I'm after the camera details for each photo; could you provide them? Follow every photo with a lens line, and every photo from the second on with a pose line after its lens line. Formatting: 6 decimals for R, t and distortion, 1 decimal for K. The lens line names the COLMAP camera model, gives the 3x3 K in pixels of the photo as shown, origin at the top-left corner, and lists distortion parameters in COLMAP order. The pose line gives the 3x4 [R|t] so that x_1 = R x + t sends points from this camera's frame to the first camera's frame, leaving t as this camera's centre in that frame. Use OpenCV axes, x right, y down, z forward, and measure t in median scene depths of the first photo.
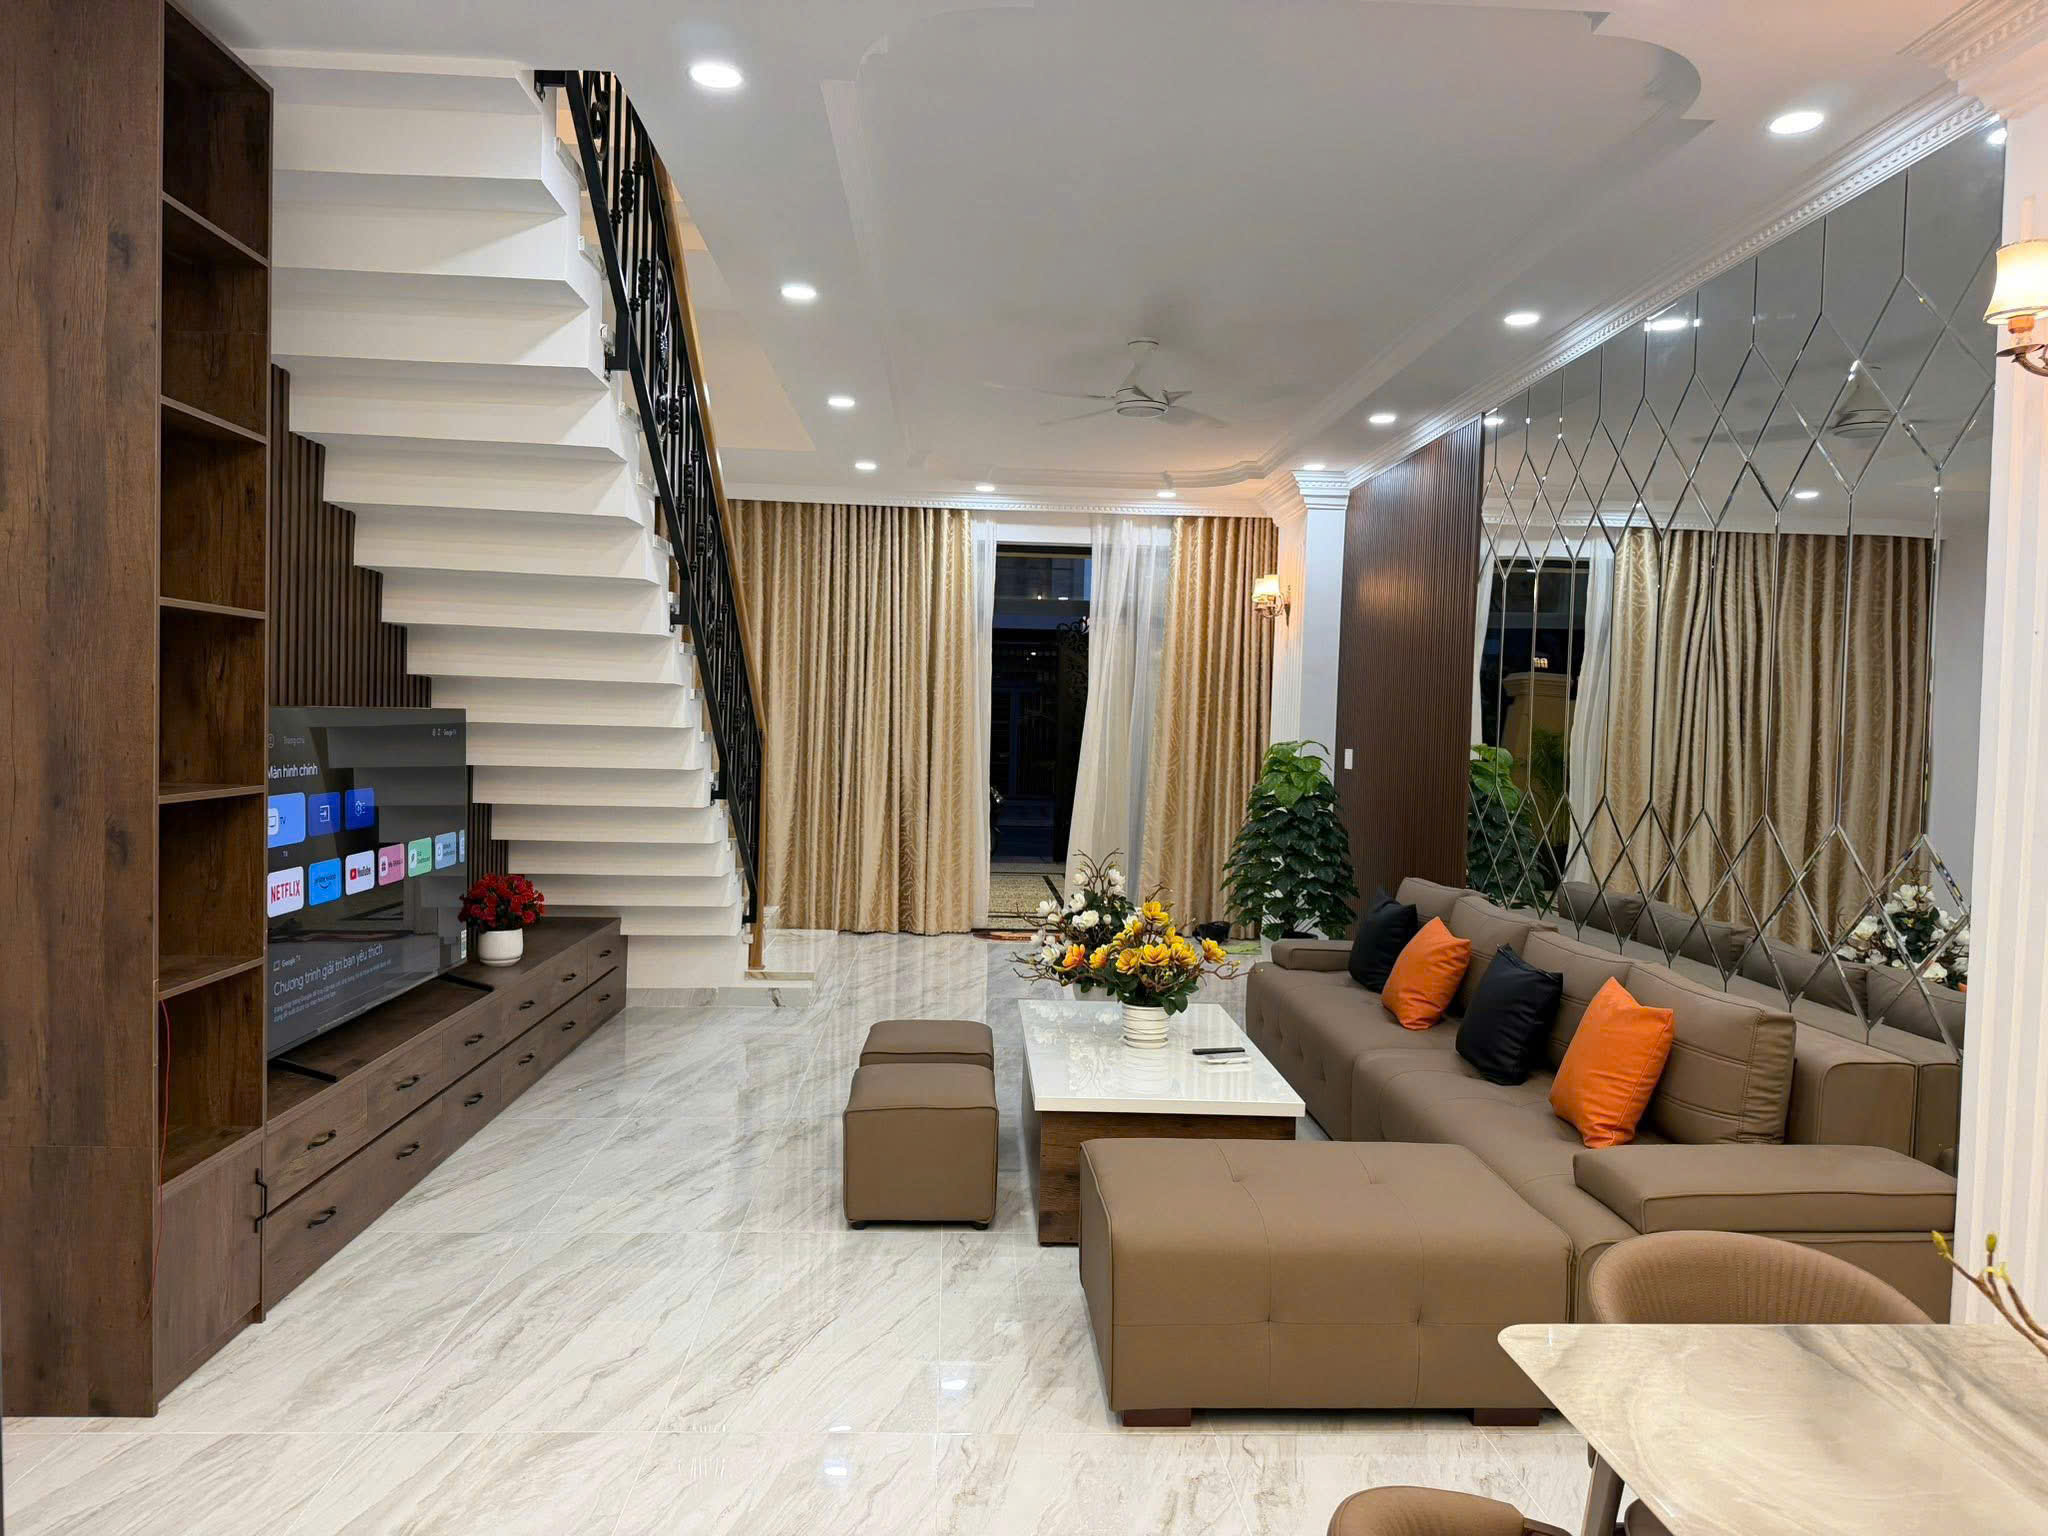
lens RADIAL K [[1432.8, 0, 1027.6], [0, 1432.8, 771.9], [0, 0, 1]] dist [0.070282, -0.084682]
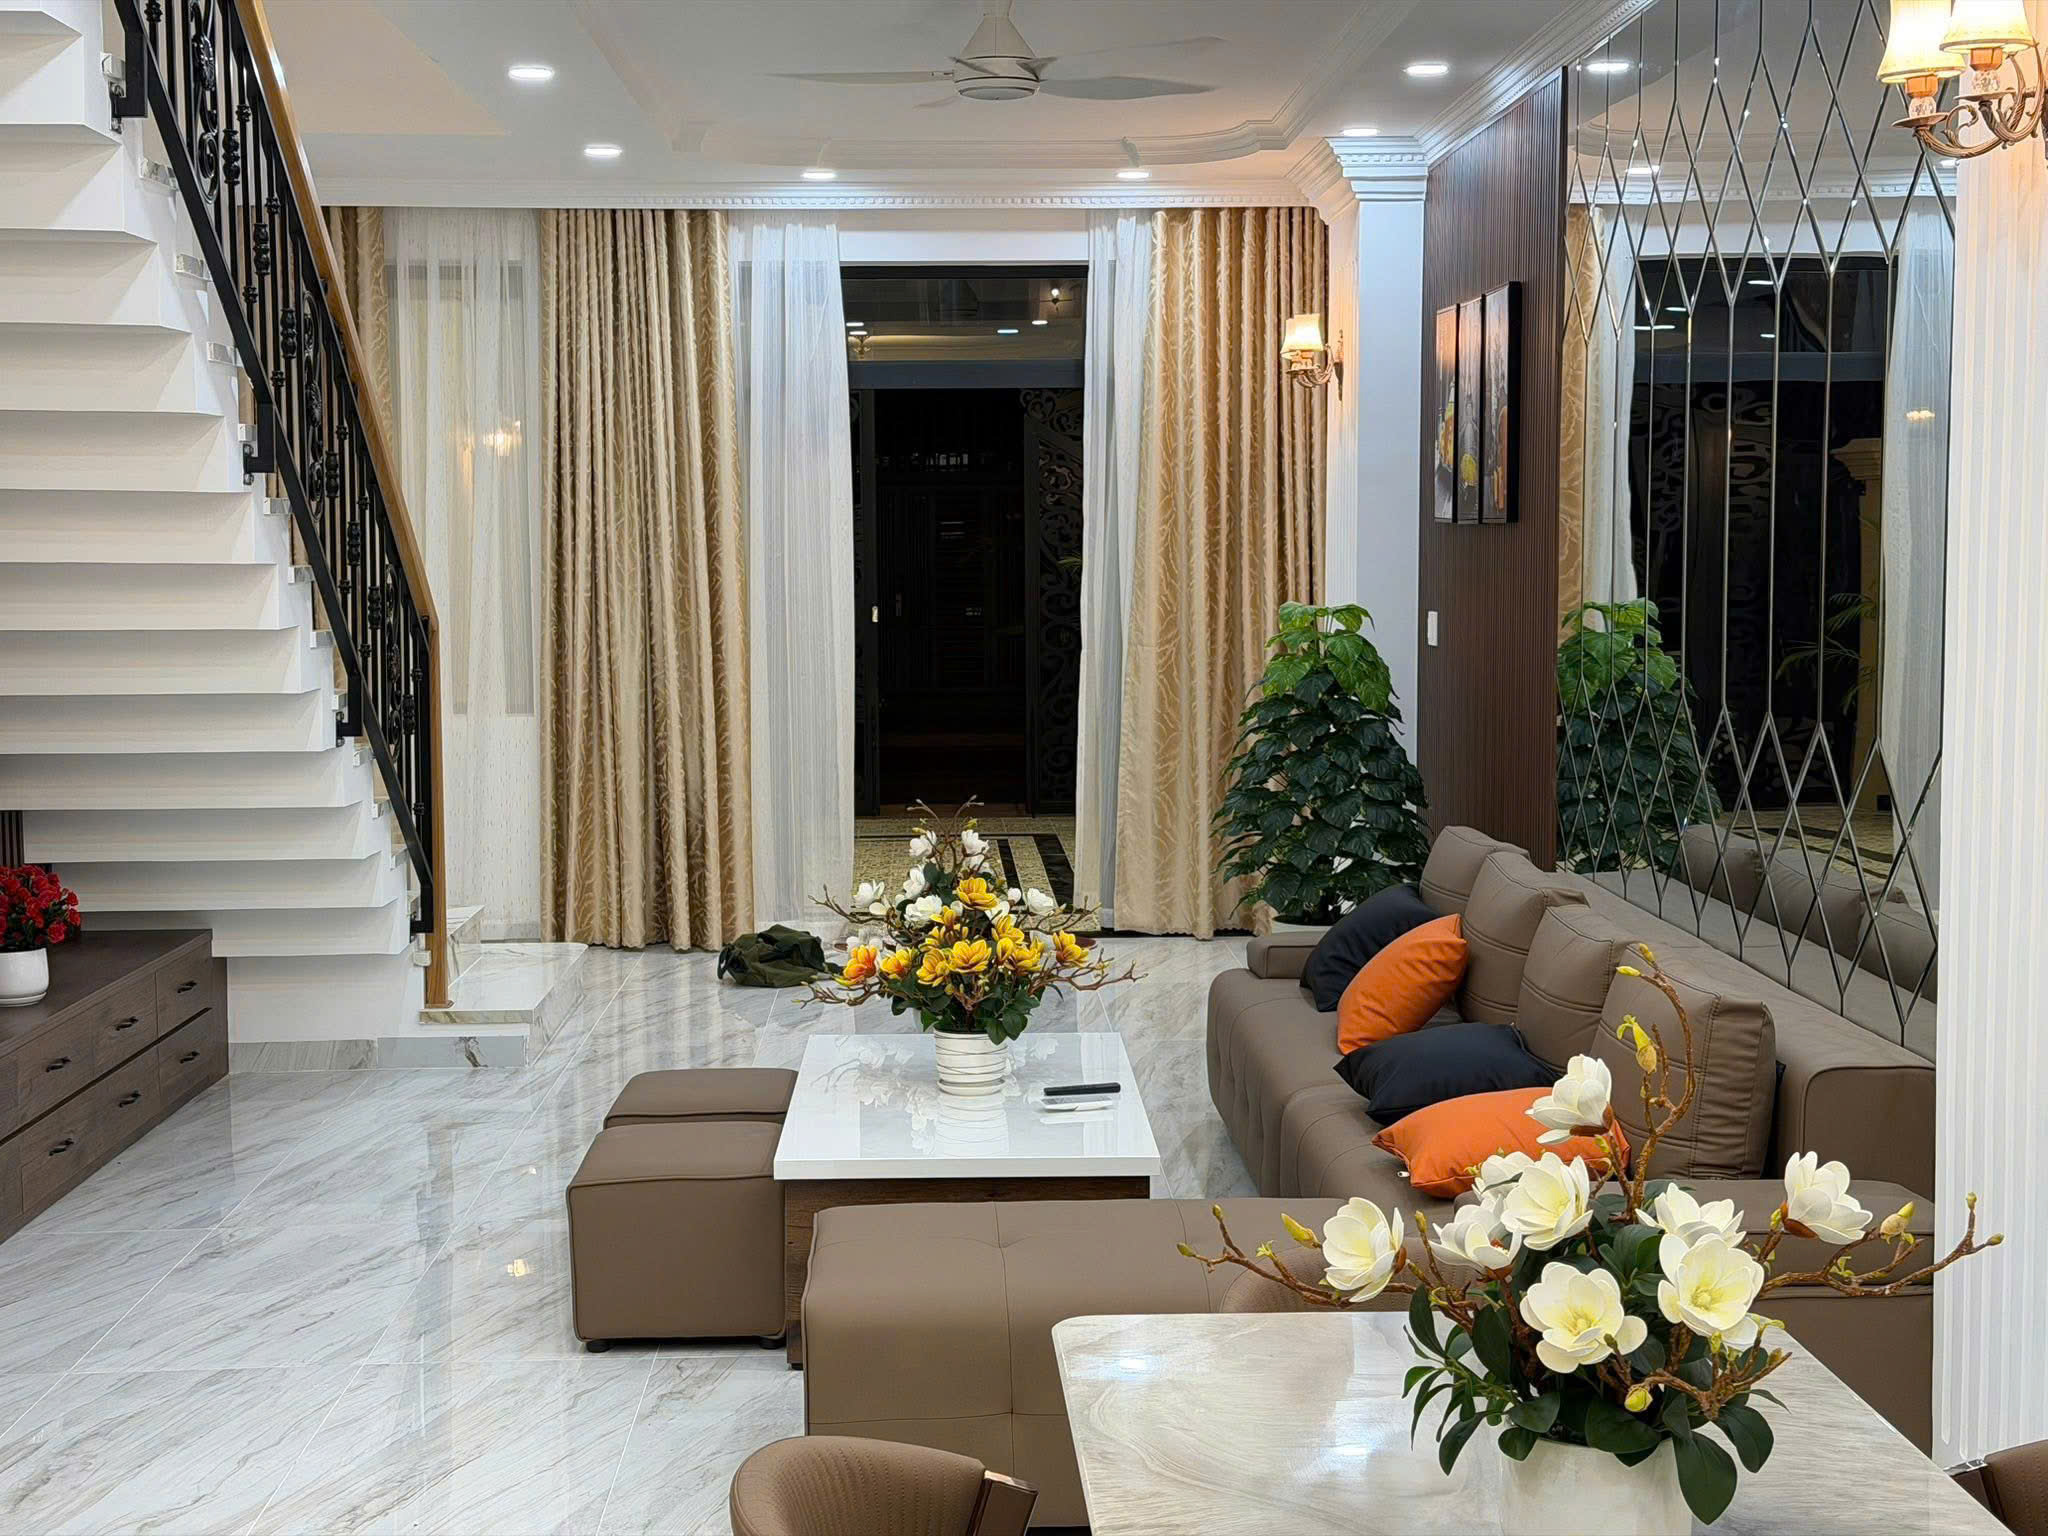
lens RADIAL K [[2849.0, 0, 1009.8], [0, 2849.0, 780.3], [0, 0, 1]] dist [0.104083, 0.000000]
pose [[0.999229, -0.029827, -0.025544, 0.133865], [0.031128, 0.998154, 0.052159, -0.023089], [0.023941, -0.052914, 0.998312, -0.313204]]
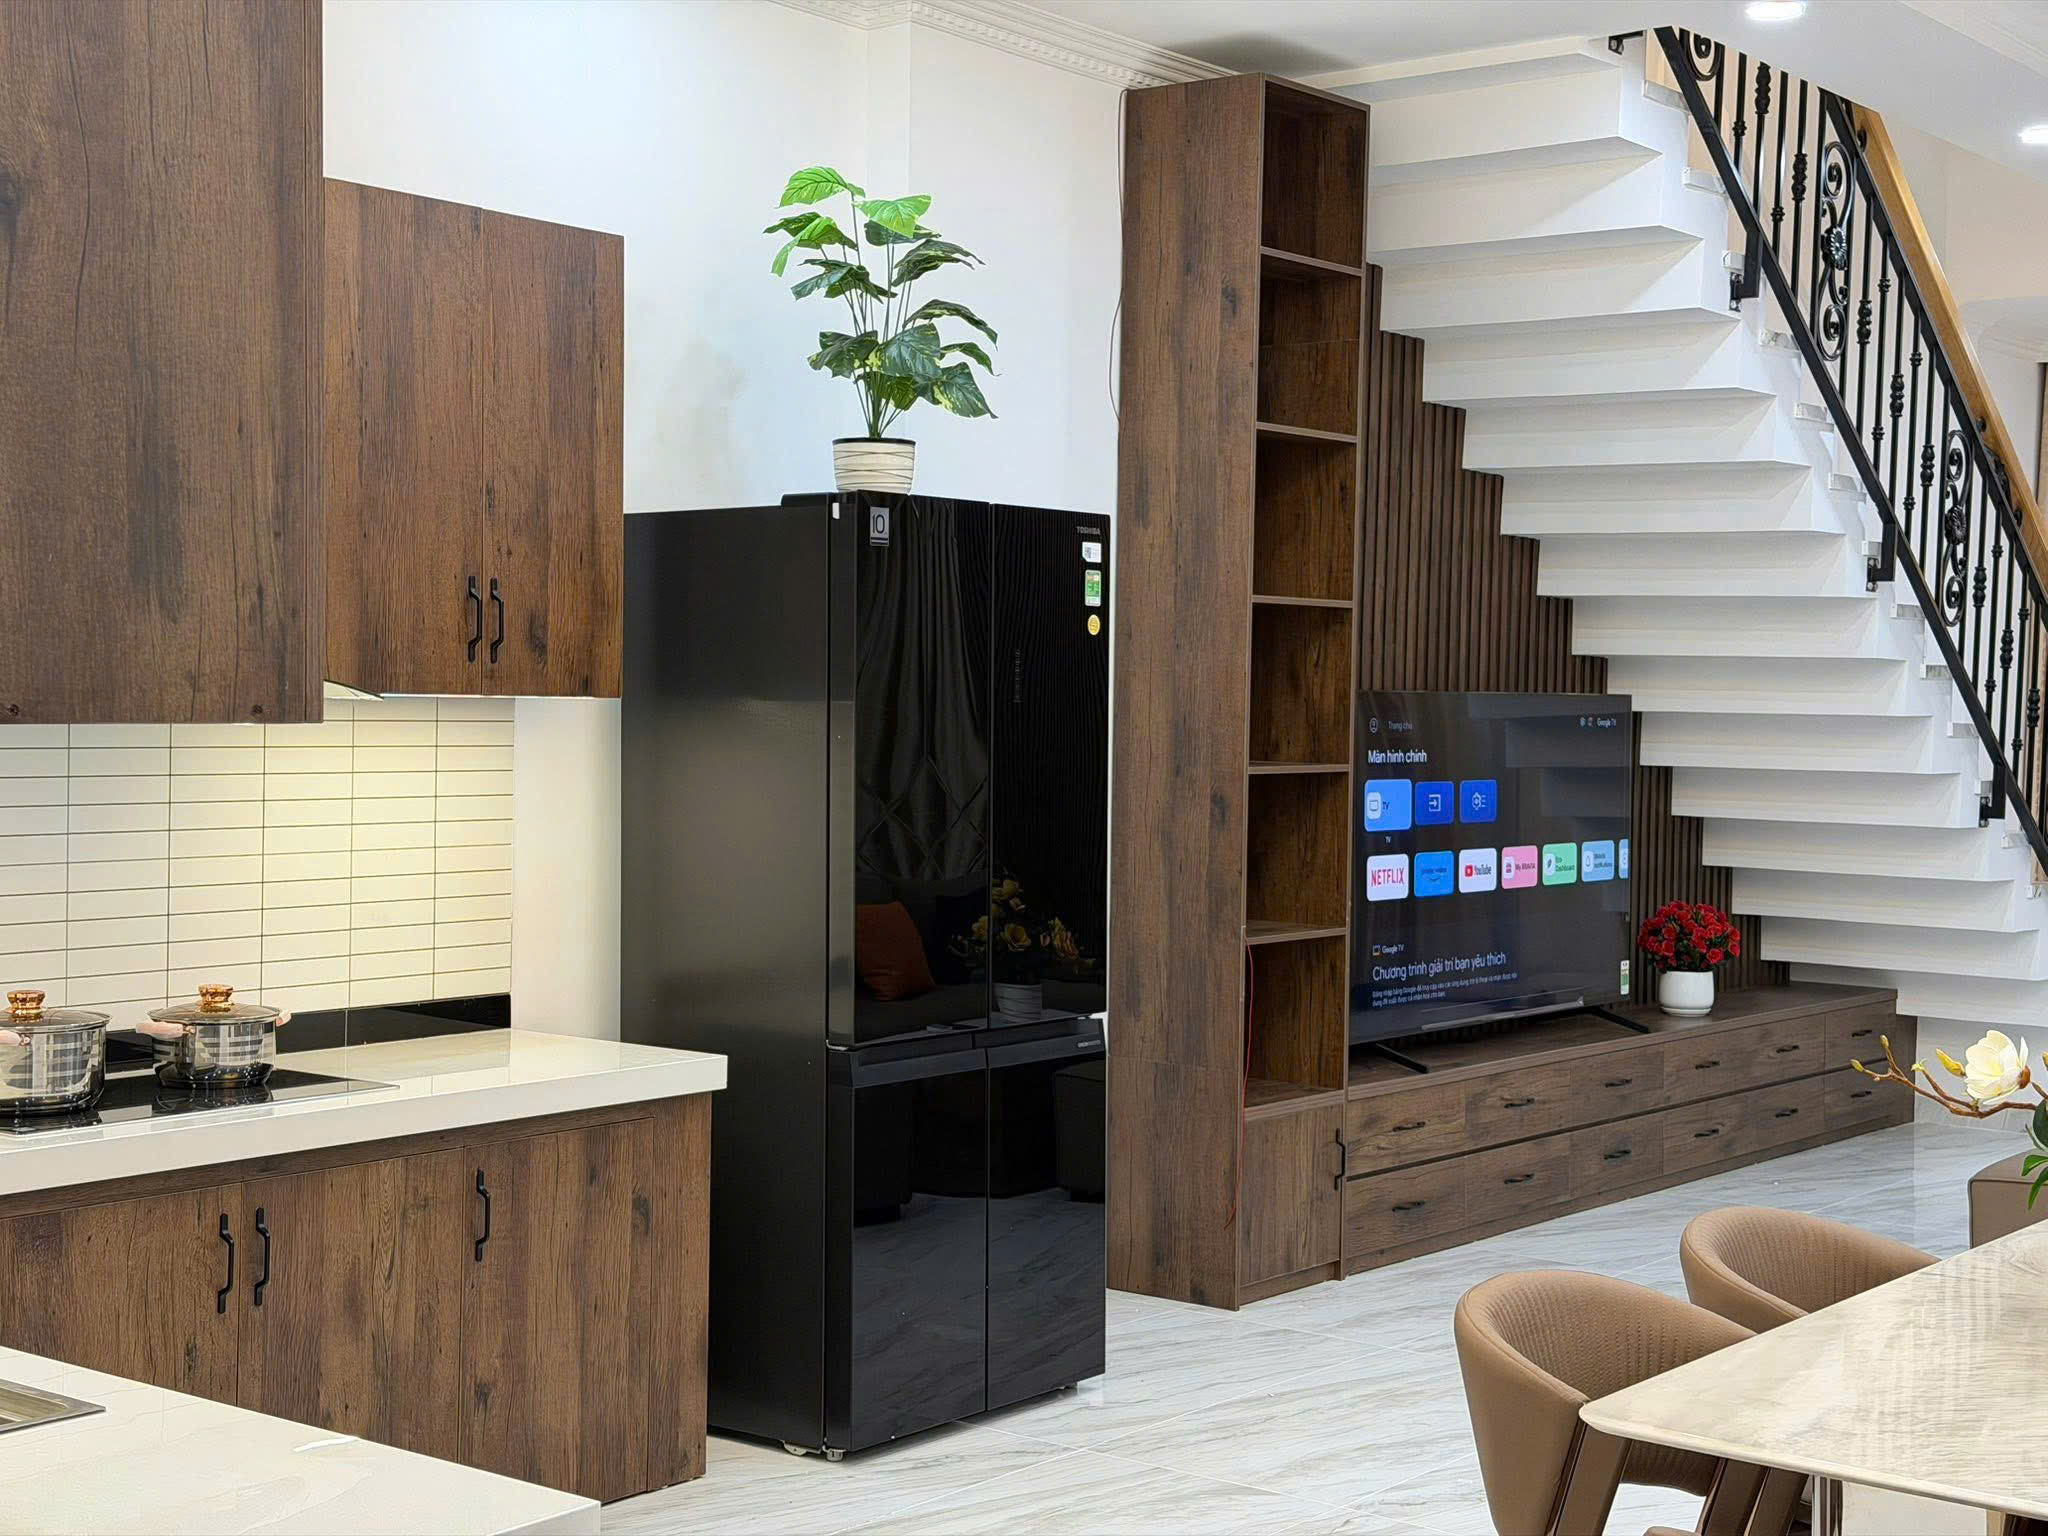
lens RADIAL K [[2849.0, 0, 1019.5], [0, 2849.0, 780.6], [0, 0, 1]] dist [0.104083, 0.000000]
pose [[0.752220, 0.010727, -0.658825, 0.462183], [-0.023520, 0.999667, -0.010577, 0.033813], [0.658492, 0.023452, 0.752222, -0.502833]]
